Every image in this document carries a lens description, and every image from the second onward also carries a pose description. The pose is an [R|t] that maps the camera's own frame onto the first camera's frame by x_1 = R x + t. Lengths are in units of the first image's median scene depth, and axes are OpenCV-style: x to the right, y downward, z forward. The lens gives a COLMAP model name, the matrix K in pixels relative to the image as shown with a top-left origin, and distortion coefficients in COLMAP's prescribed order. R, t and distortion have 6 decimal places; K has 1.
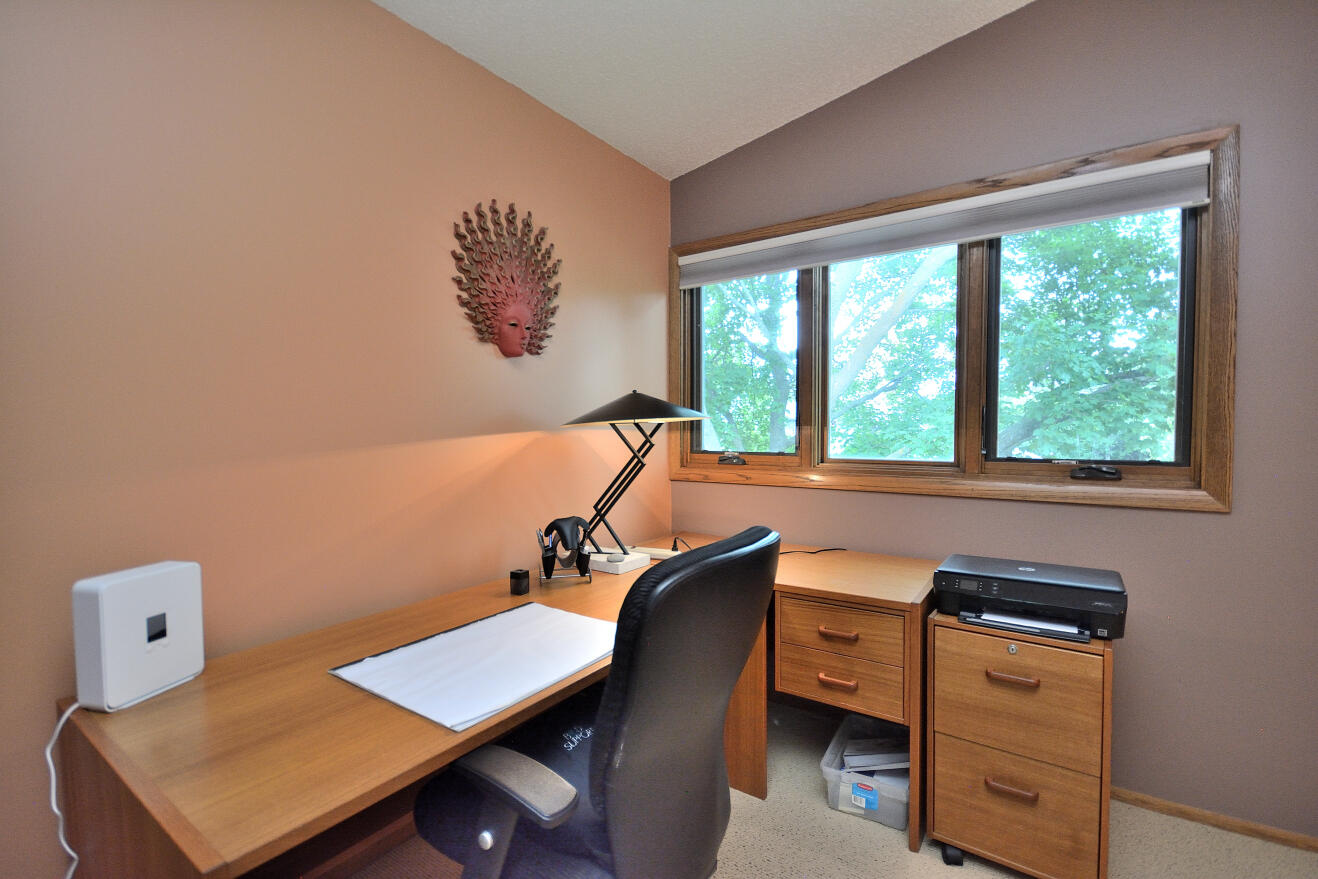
lens RADIAL K [[587.8, 0, 656.1], [0, 587.8, 448.0], [0, 0, 1]] dist [0.013694, -0.013666]
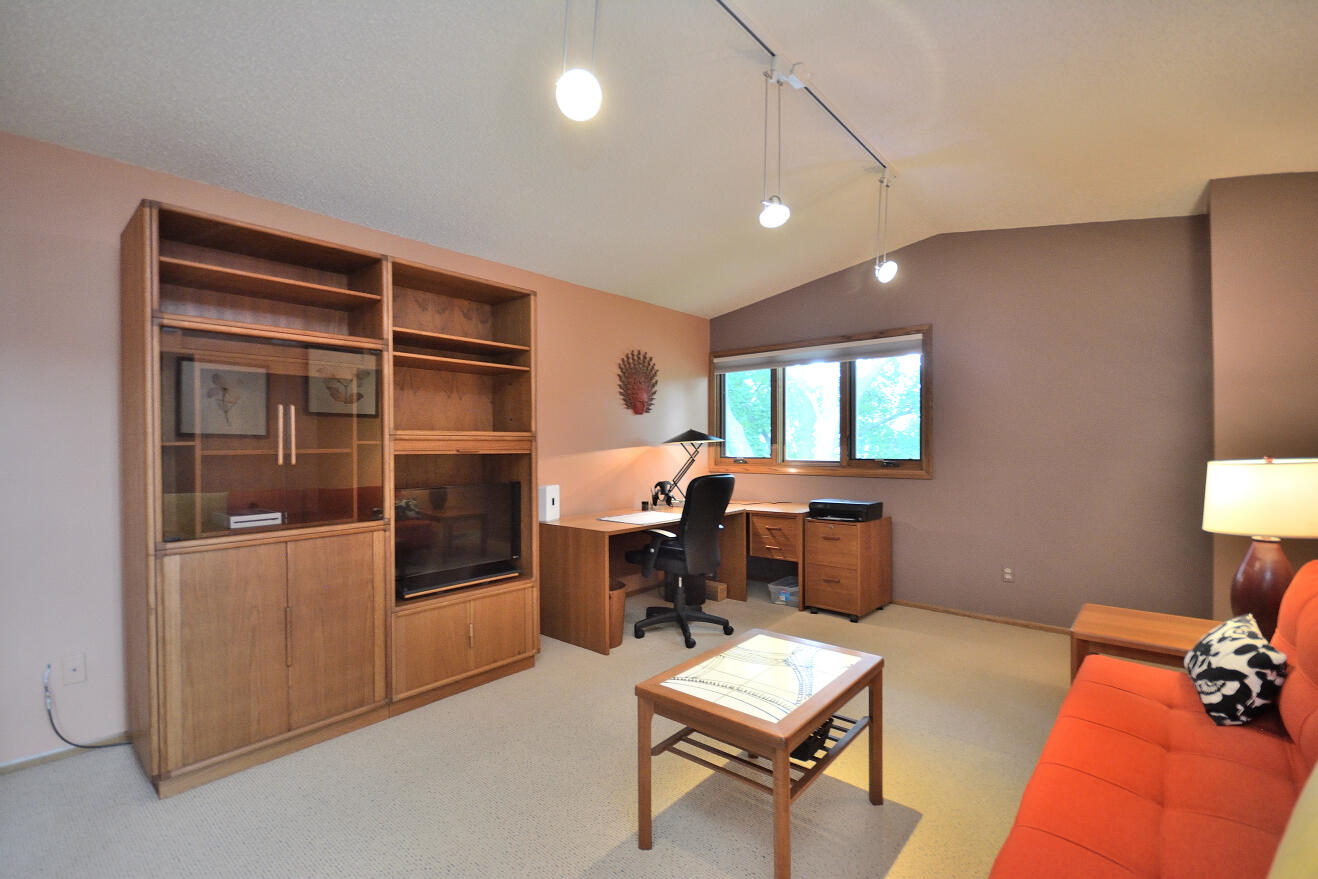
lens RADIAL K [[587.8, 0, 654.0], [0, 587.8, 443.5], [0, 0, 1]] dist [0.013694, -0.013666]
pose [[0.994894, 0.001099, -0.100921, 0.049636], [-0.005166, 0.999185, -0.040045, 0.051678], [0.100795, 0.040361, 0.994088, -1.263445]]
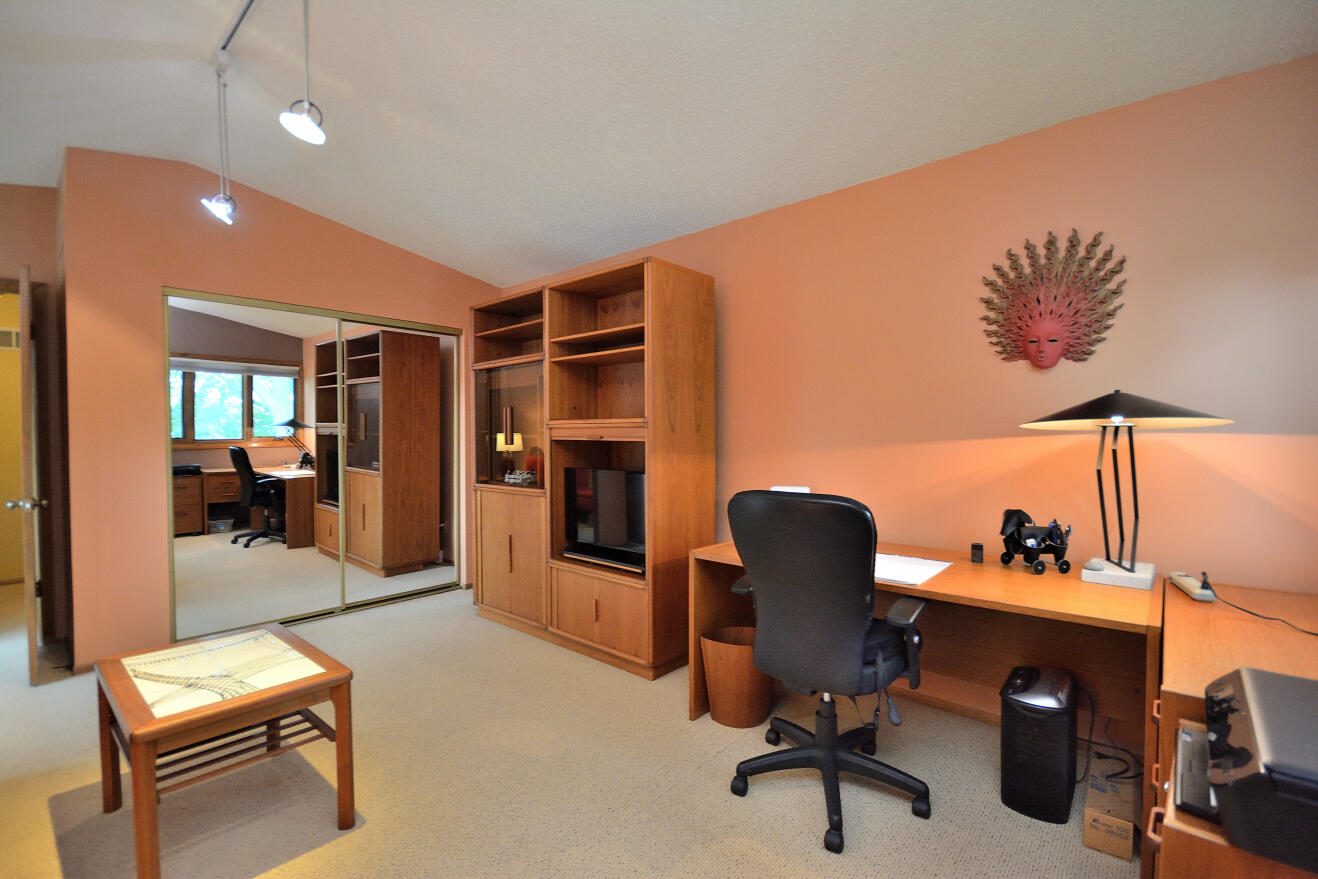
lens RADIAL K [[587.8, 0, 660.3], [0, 587.8, 439.0], [0, 0, 1]] dist [0.013694, -0.013666]
pose [[-0.110758, 0.012794, -0.993765, 0.918816], [-0.036653, 0.999184, 0.016948, -0.011412], [0.993171, 0.038302, -0.110199, 0.384005]]
